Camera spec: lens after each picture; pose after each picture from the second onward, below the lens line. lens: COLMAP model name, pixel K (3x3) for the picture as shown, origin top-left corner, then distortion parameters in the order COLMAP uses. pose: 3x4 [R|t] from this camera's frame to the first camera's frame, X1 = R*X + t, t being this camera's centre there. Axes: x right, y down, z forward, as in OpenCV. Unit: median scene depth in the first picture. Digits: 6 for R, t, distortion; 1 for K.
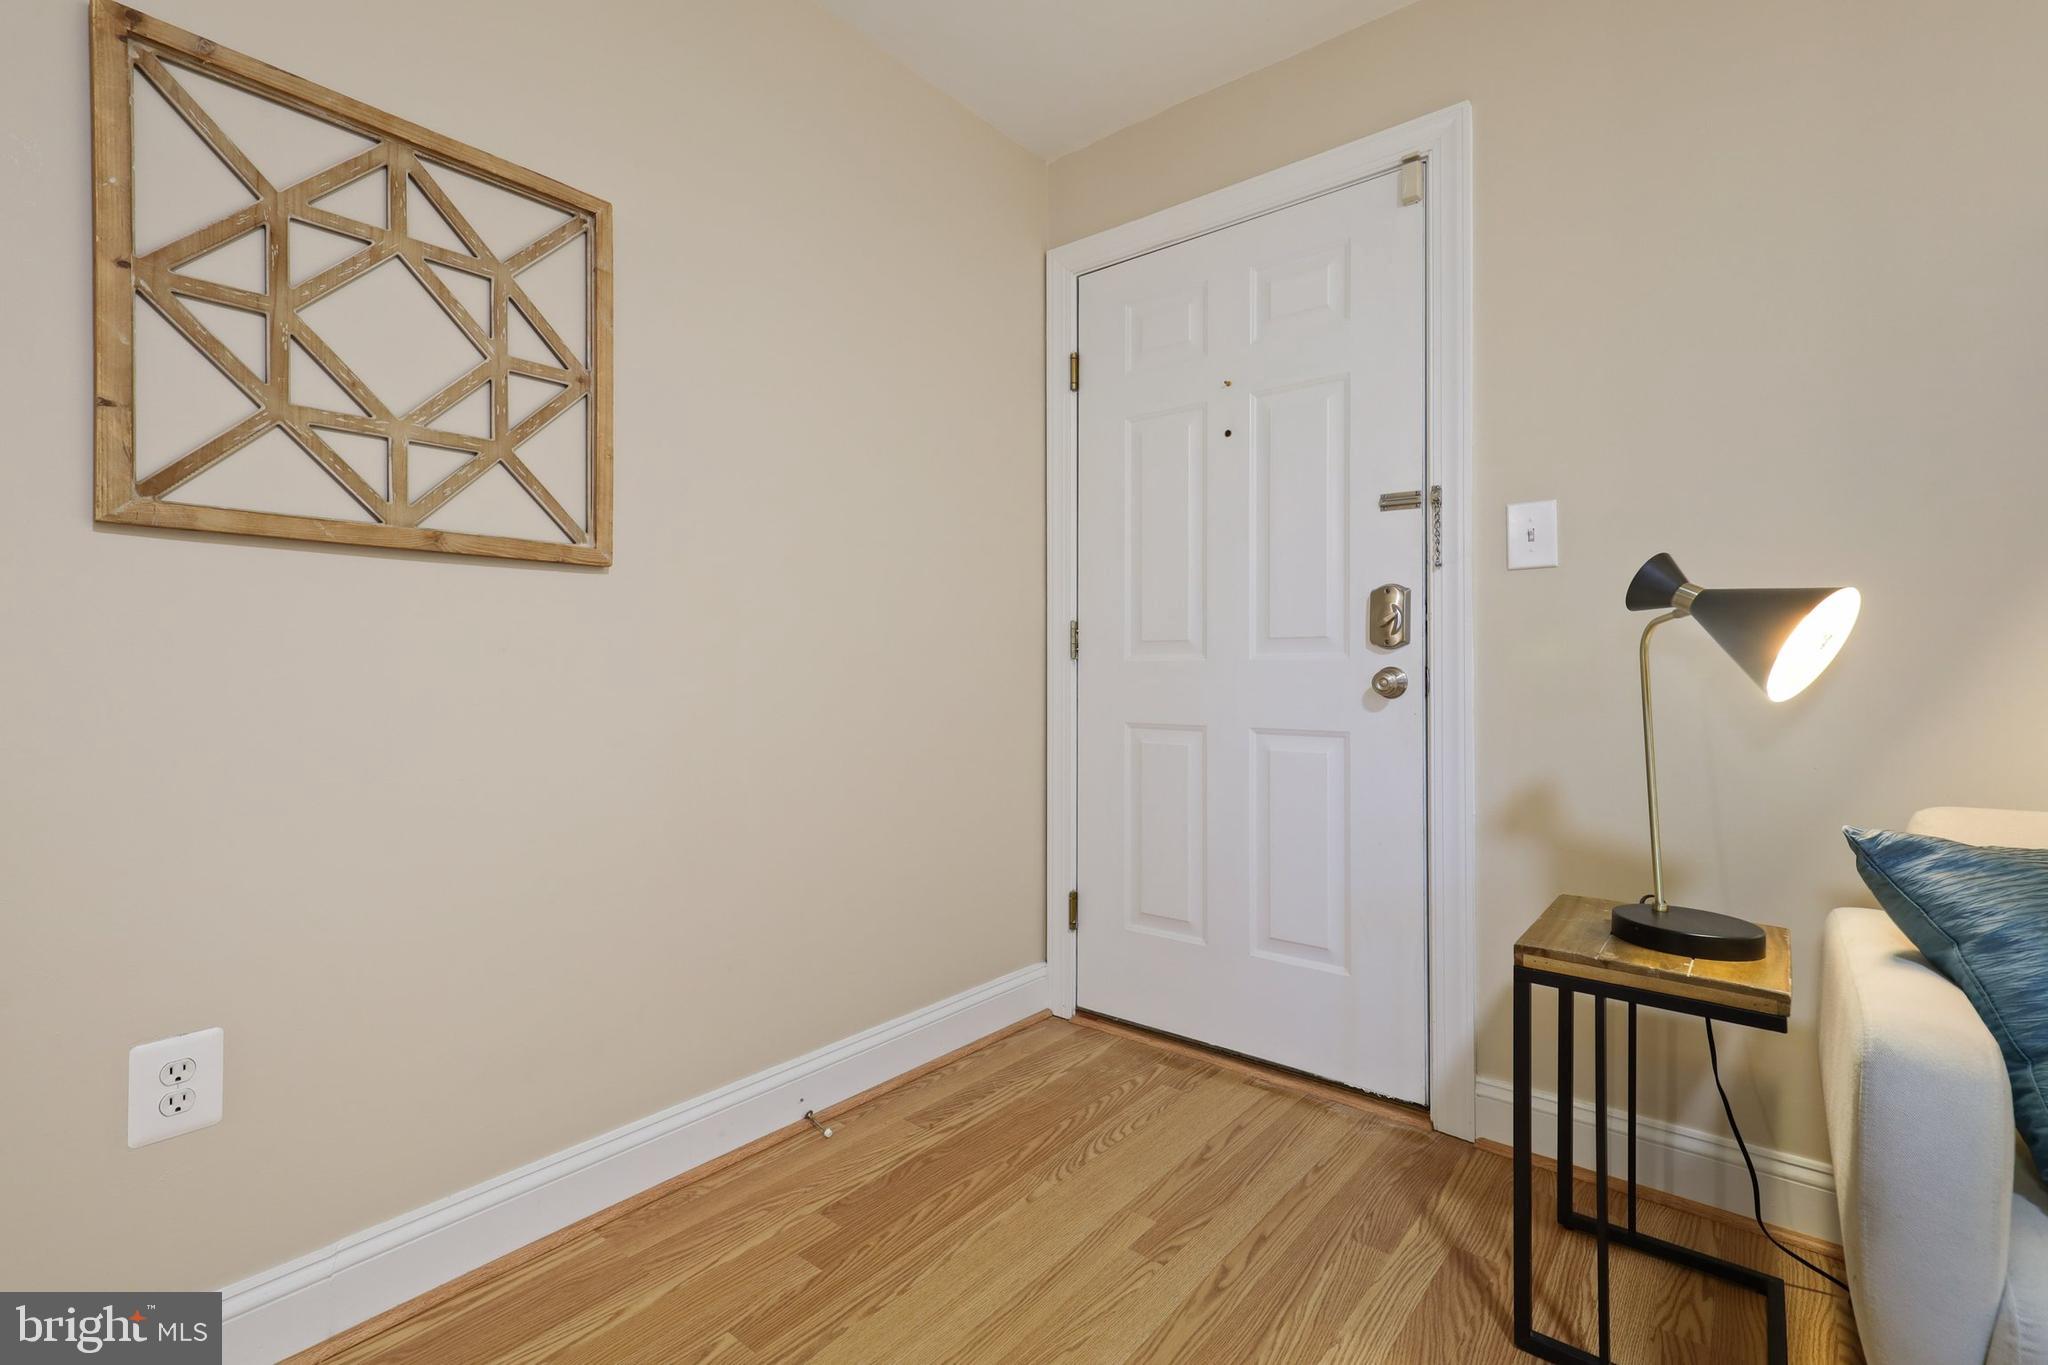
lens RADIAL K [[939.5, 0, 1015.3], [0, 939.5, 659.5], [0, 0, 1]] dist [0.020058, 0.000168]
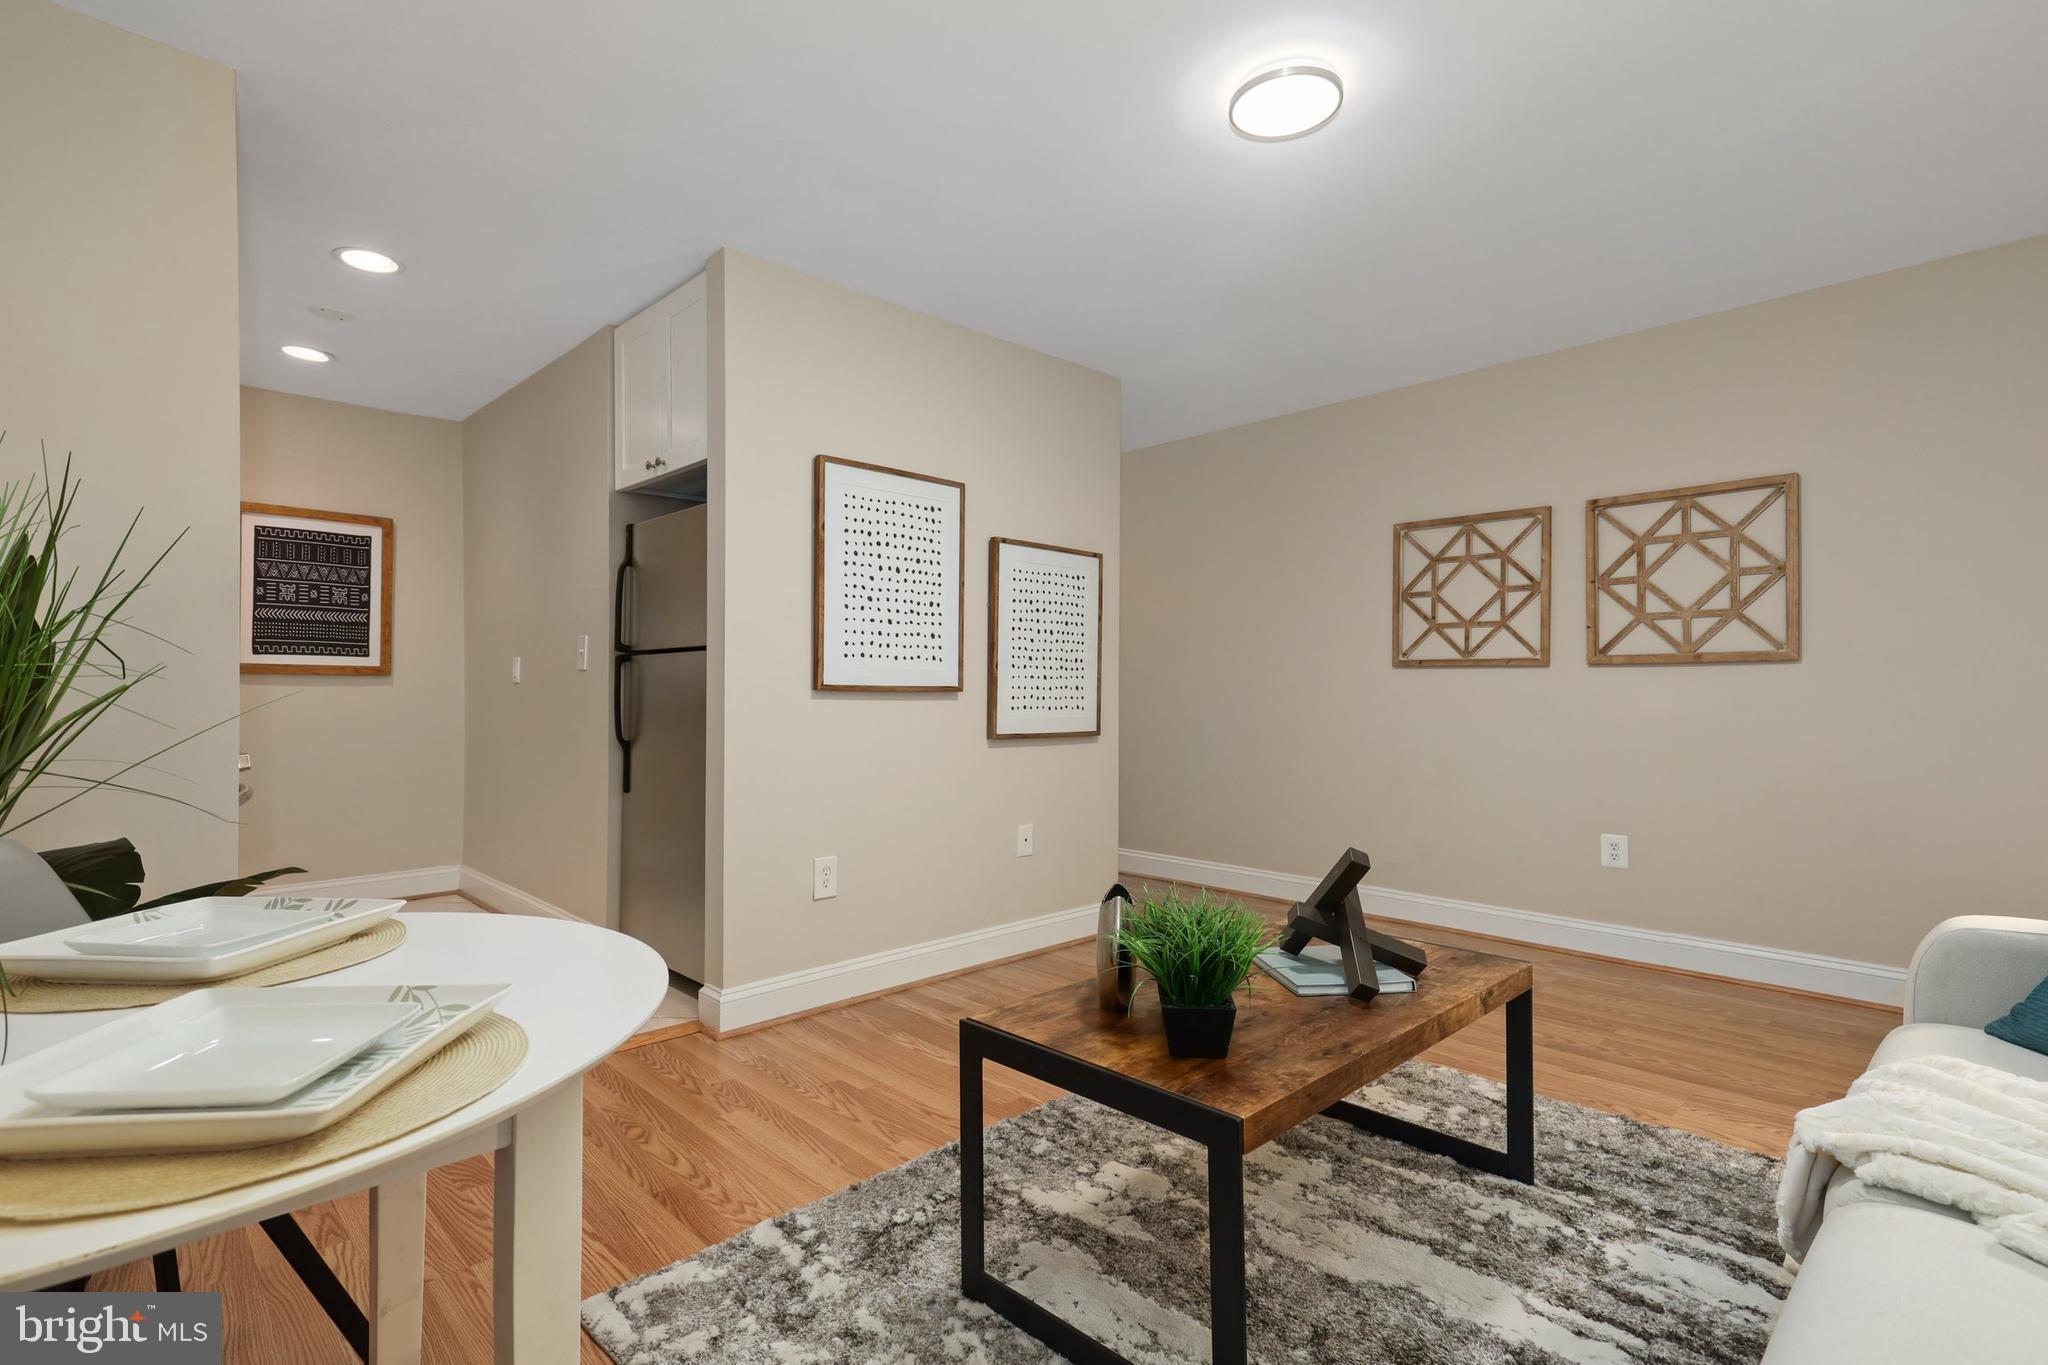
lens RADIAL K [[971.5, 0, 1014.9], [0, 971.5, 684.0], [0, 0, 1]] dist [0.020884, 0.000265]
pose [[-0.118591, -0.008233, -0.992909, 1.824275], [0.014943, 0.999838, -0.010075, -0.054708], [0.992831, -0.016032, -0.118449, -0.369639]]
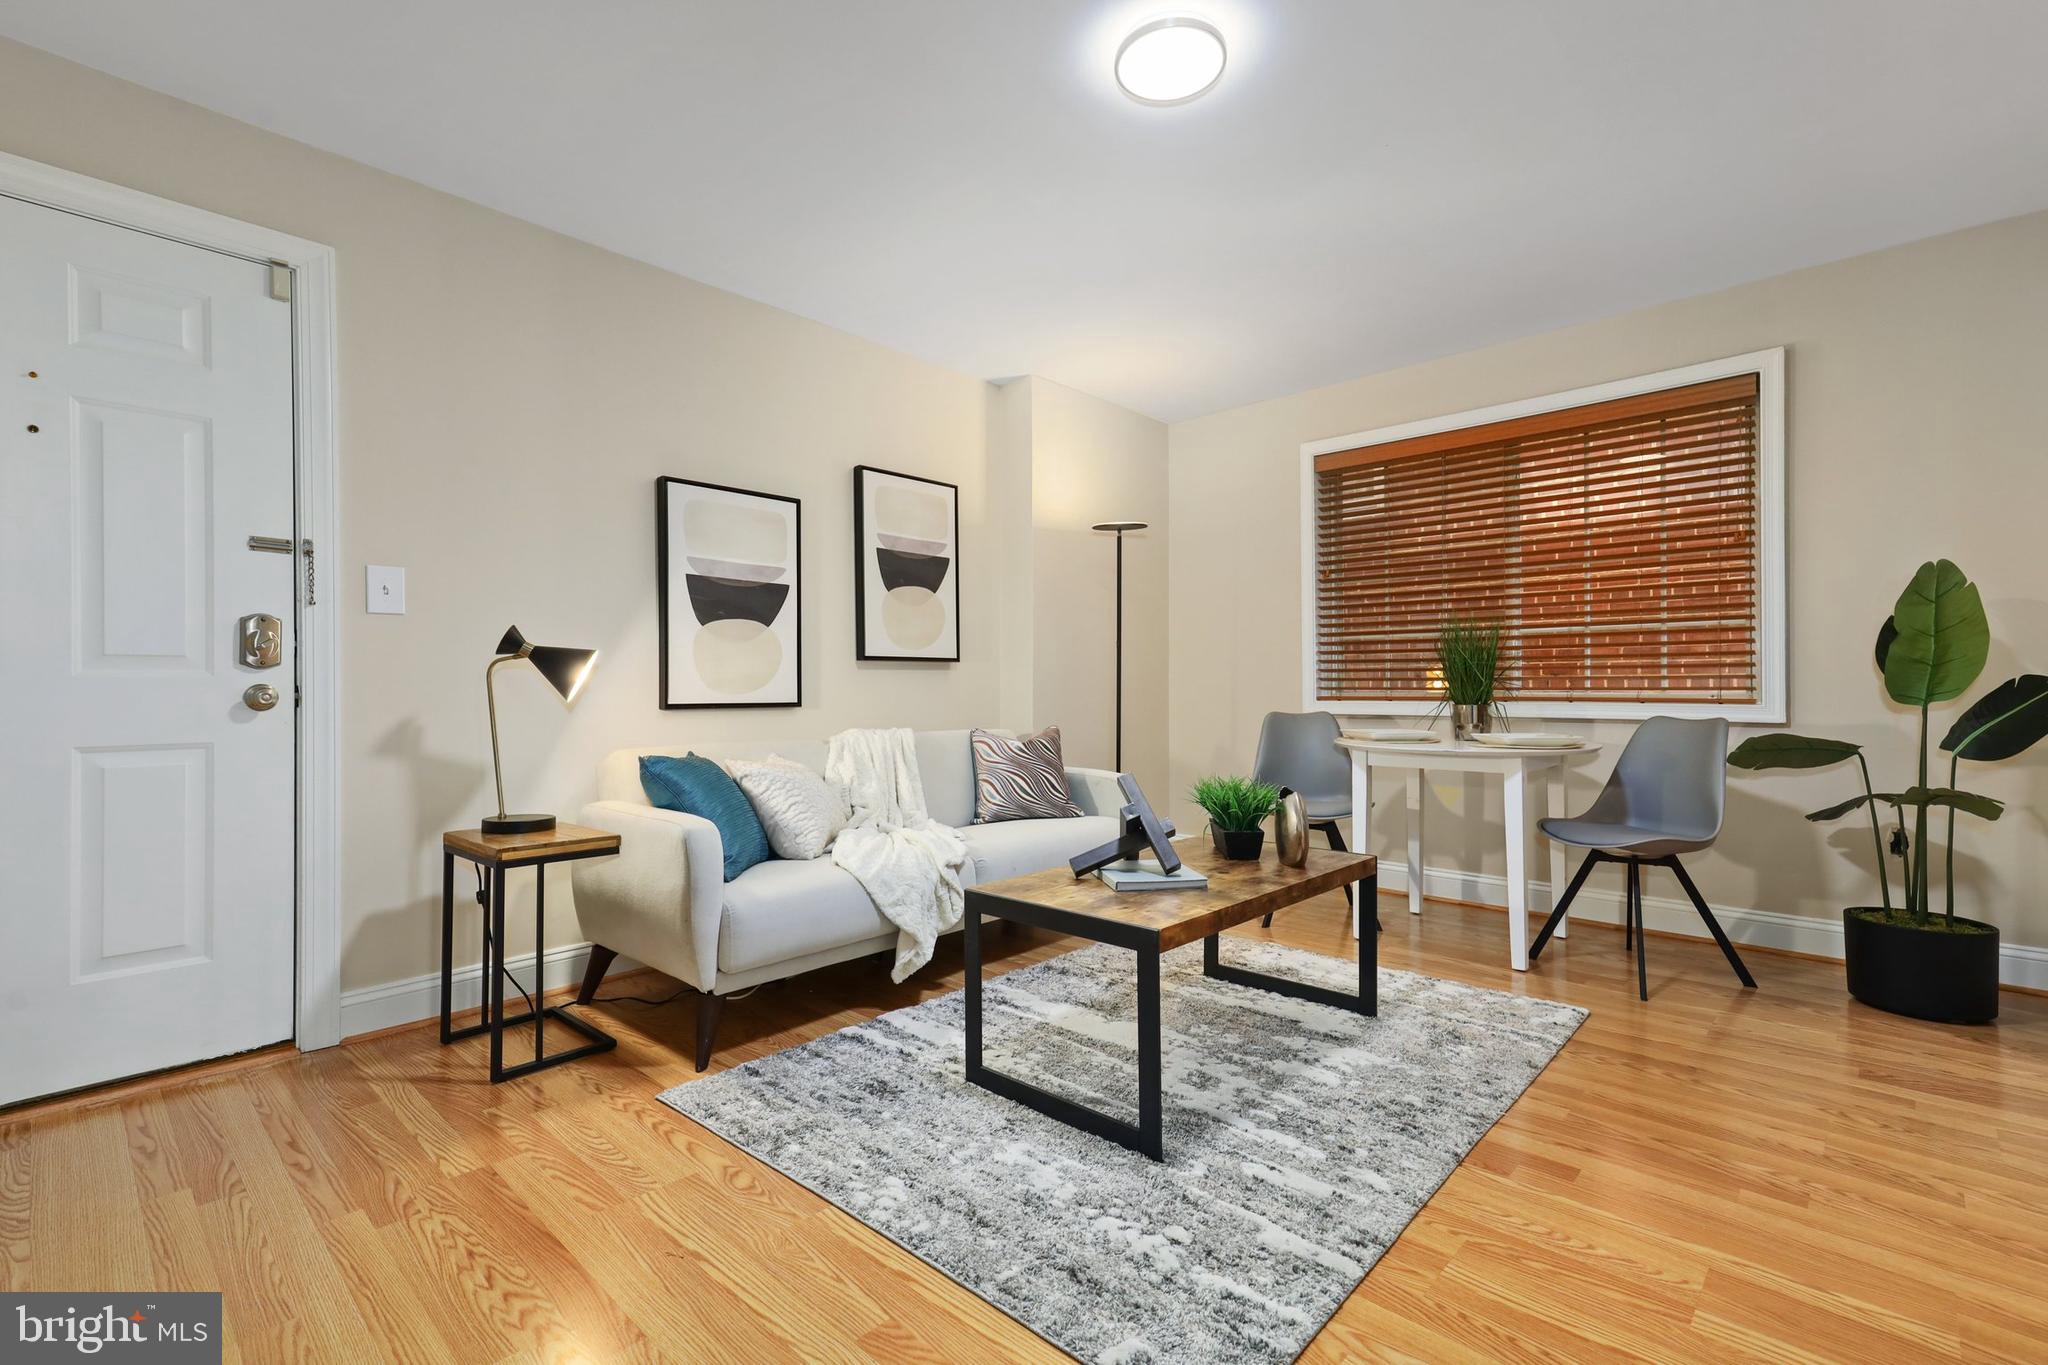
lens RADIAL K [[916.4, 0, 1015.1], [0, 916.4, 681.5], [0, 0, 1]] dist [0.018415, 0.000193]
pose [[0.068505, 0.002691, 0.997647, -0.887825], [-0.011354, 0.999934, -0.001918, -0.005119], [-0.997586, -0.011196, 0.068531, -0.026809]]
